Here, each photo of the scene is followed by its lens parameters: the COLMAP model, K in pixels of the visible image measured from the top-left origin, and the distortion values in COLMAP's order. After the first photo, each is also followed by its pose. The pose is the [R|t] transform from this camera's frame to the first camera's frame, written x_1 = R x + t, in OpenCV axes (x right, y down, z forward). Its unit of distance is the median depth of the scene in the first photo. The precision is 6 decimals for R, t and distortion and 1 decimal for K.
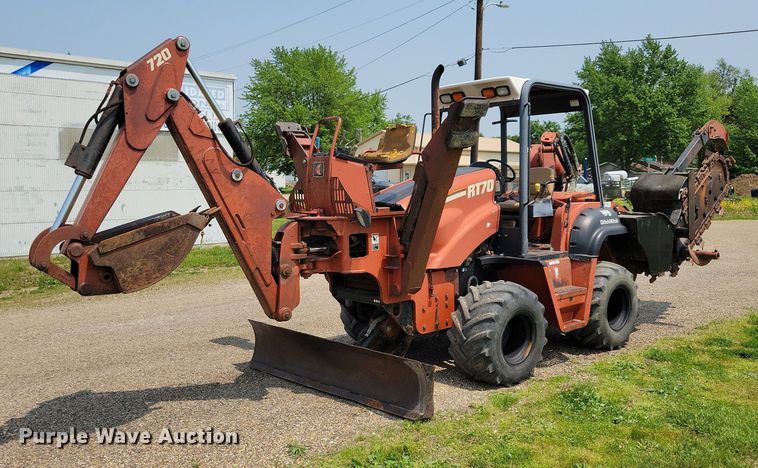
lens RADIAL K [[661.7, 0, 391.7], [0, 661.7, 206.5], [0, 0, 1]] dist [0.021050, 0.001094]
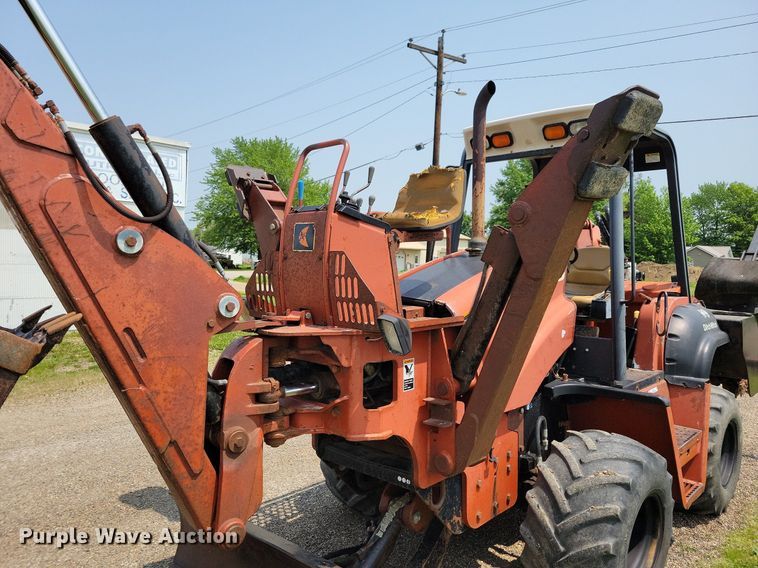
lens RADIAL K [[573.0, 0, 382.4], [0, 573.0, 272.0], [0, 0, 1]] dist [0.041950, -0.009682]
pose [[0.996556, 0.020078, 0.080450, -0.084030], [-0.018467, 0.999615, -0.020719, -0.019303], [-0.080835, 0.019162, 0.996543, 0.534990]]
